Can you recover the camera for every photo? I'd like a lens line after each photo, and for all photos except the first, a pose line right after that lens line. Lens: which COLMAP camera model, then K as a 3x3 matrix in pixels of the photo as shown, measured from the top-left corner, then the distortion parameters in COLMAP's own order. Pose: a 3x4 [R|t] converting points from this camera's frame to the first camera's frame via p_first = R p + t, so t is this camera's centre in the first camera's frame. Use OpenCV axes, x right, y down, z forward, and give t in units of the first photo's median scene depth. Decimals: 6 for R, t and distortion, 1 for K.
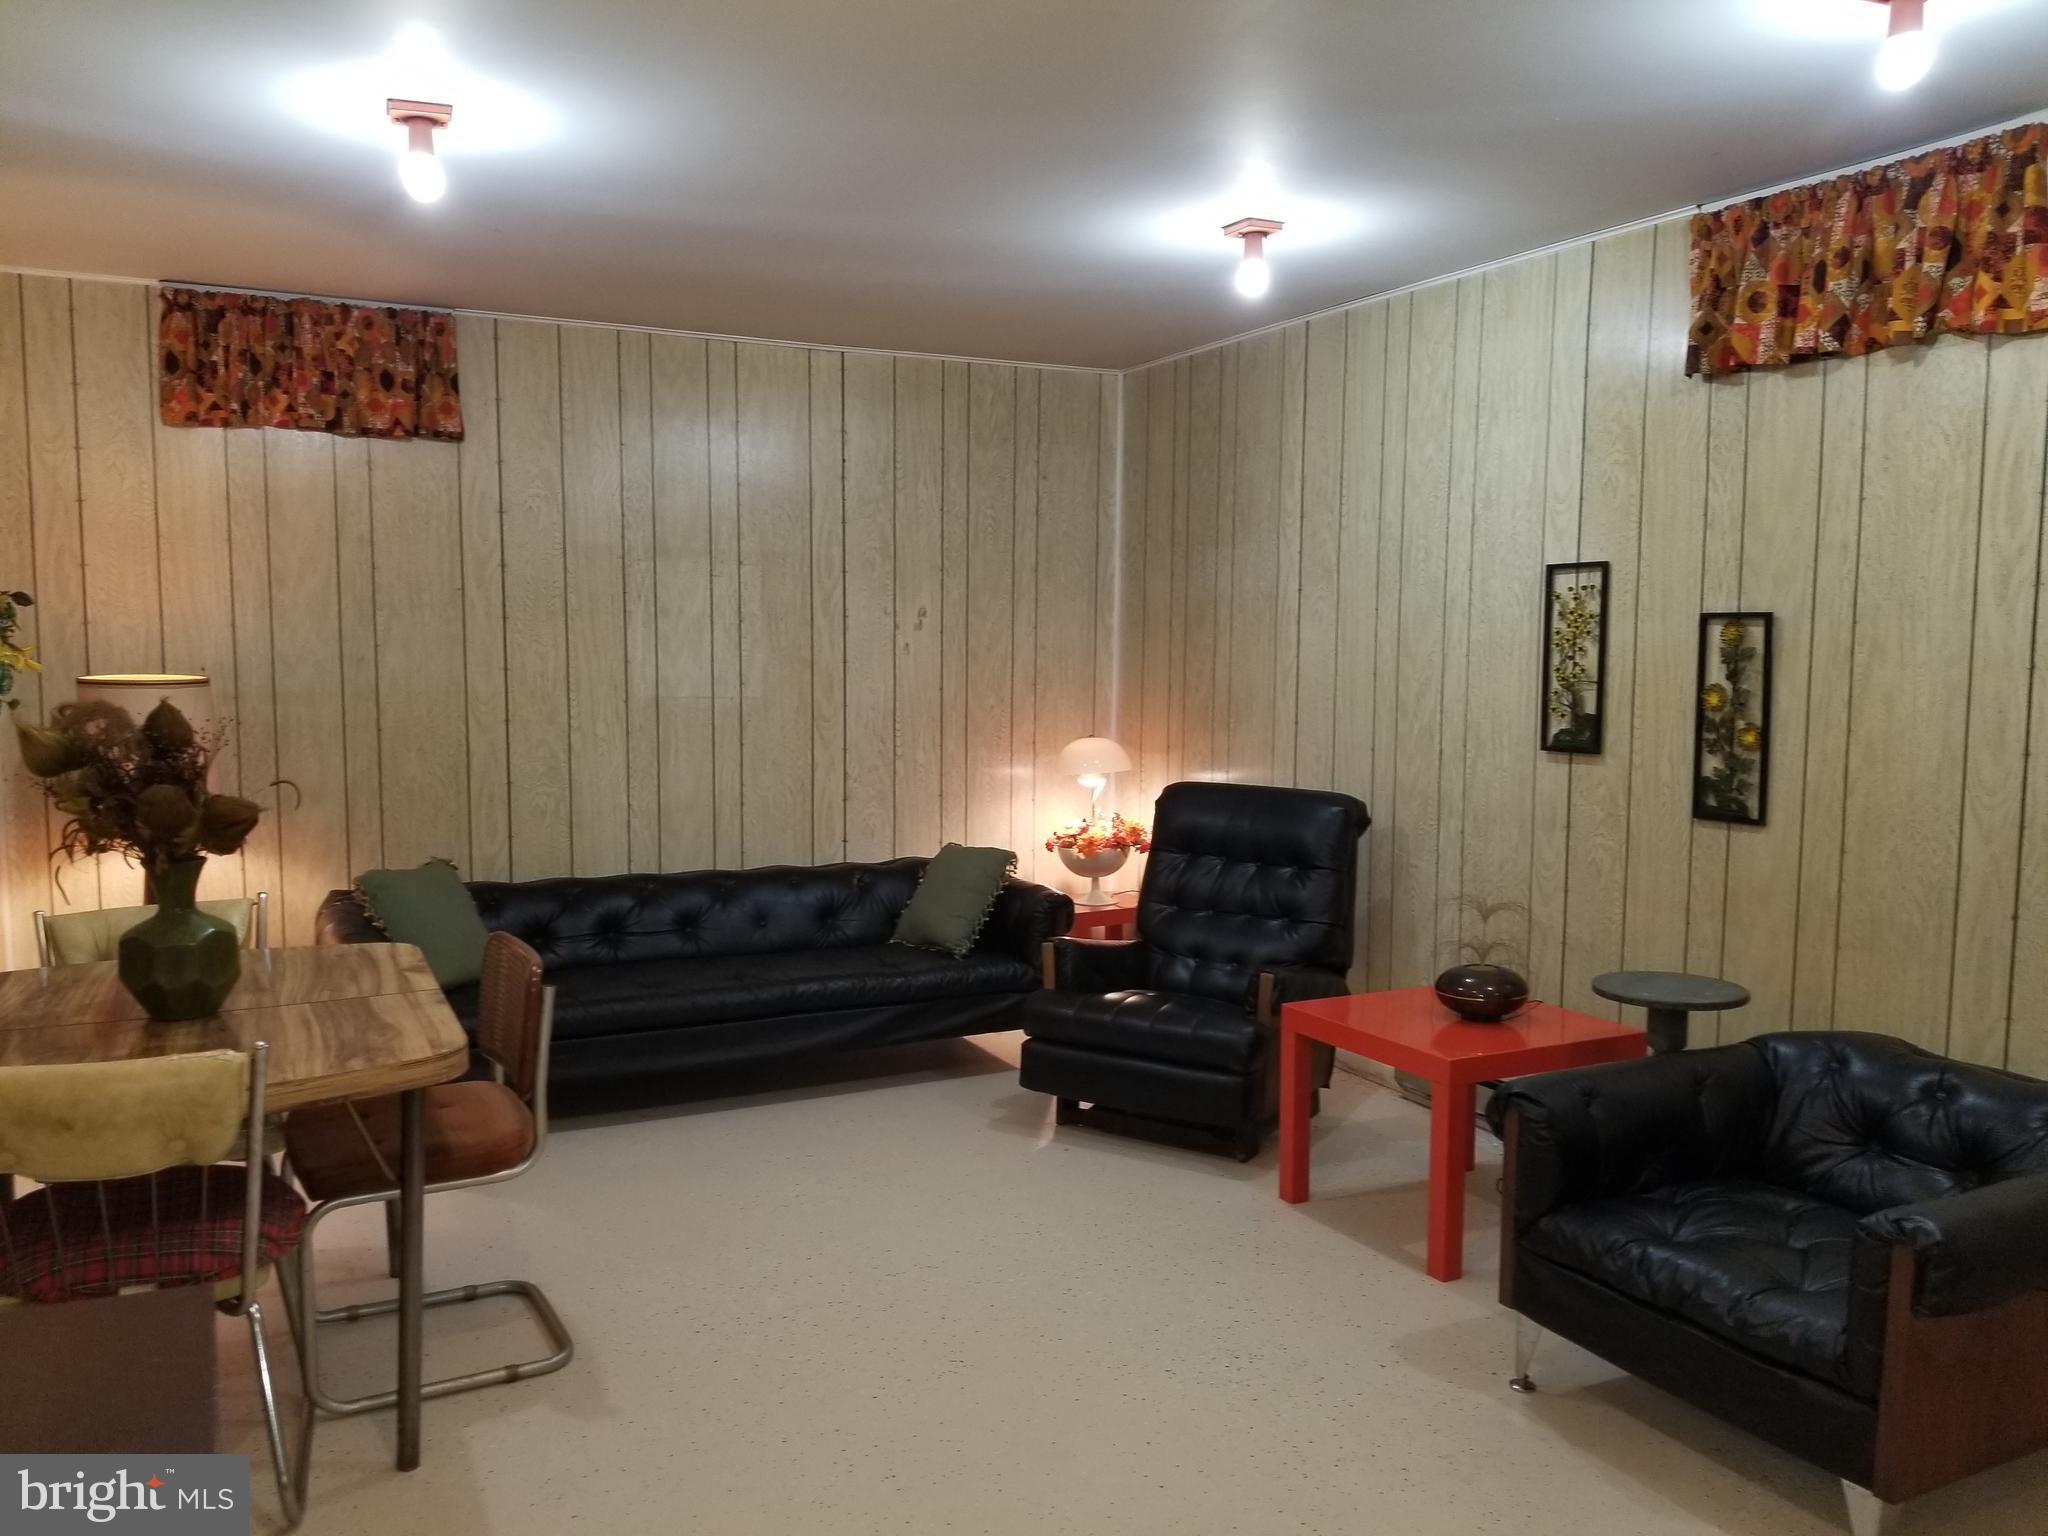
lens RADIAL K [[1614.5, 0, 1032.2], [0, 1614.5, 809.7], [0, 0, 1]] dist [0.075273, -0.092256]
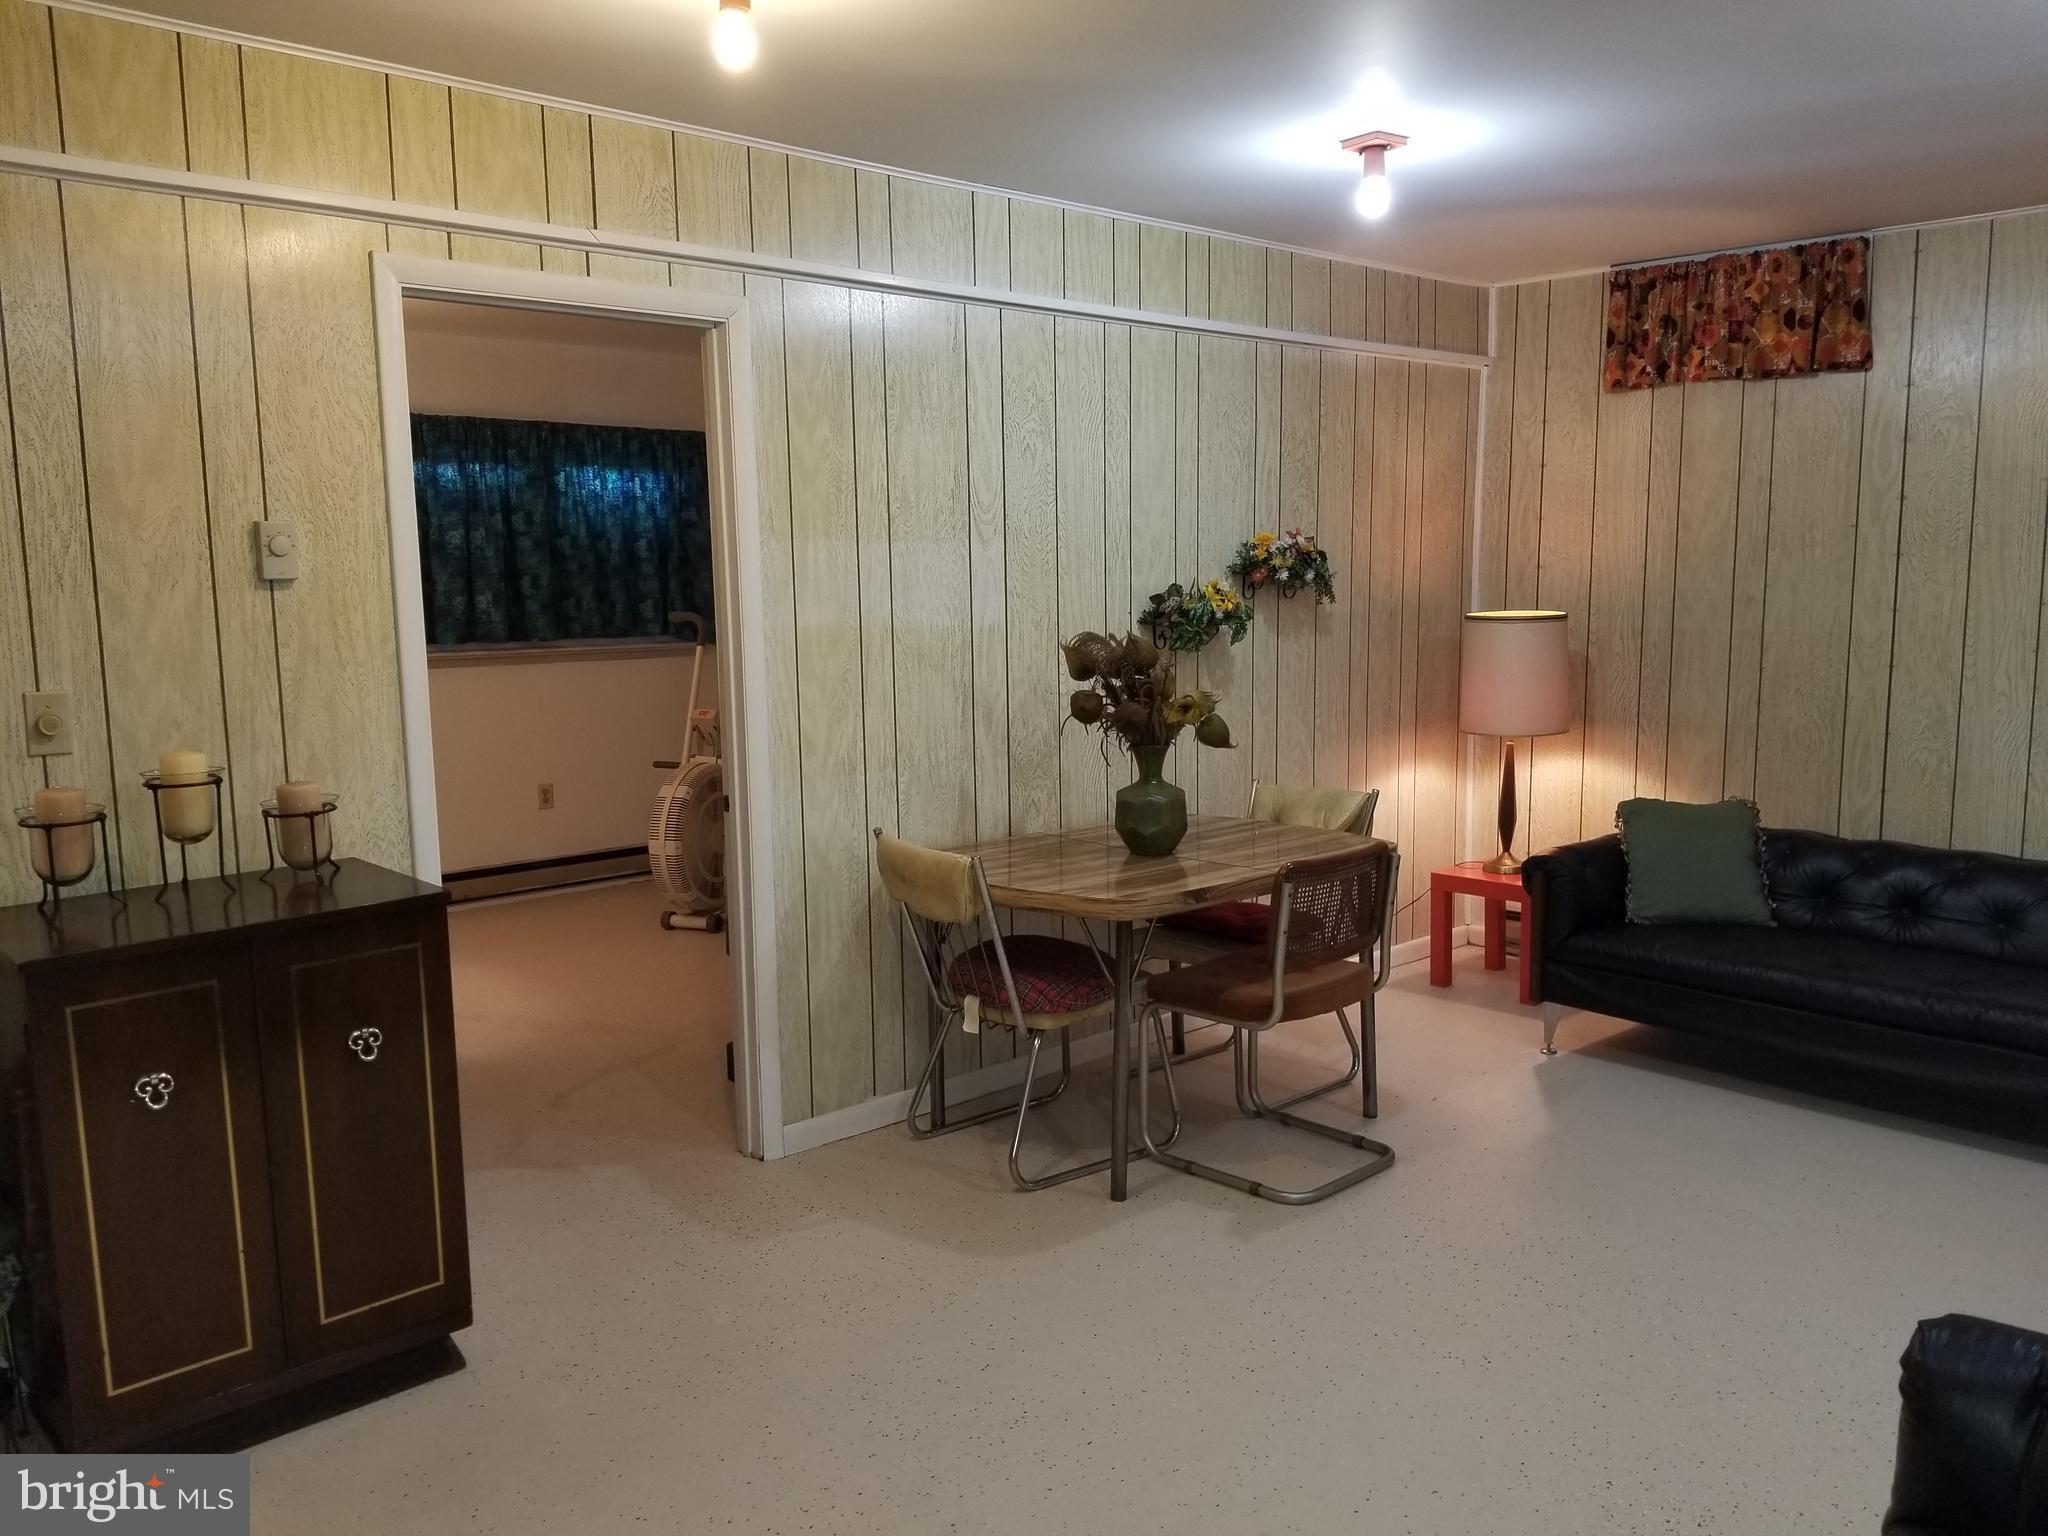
lens RADIAL K [[1614.5, 0, 1022.1], [0, 1614.5, 783.9], [0, 0, 1]] dist [0.075273, -0.092256]
pose [[0.291129, 0.125030, -0.948478, 0.455463], [-0.091984, 0.990488, 0.102334, -0.040947], [0.952251, 0.057452, 0.299861, 0.270286]]
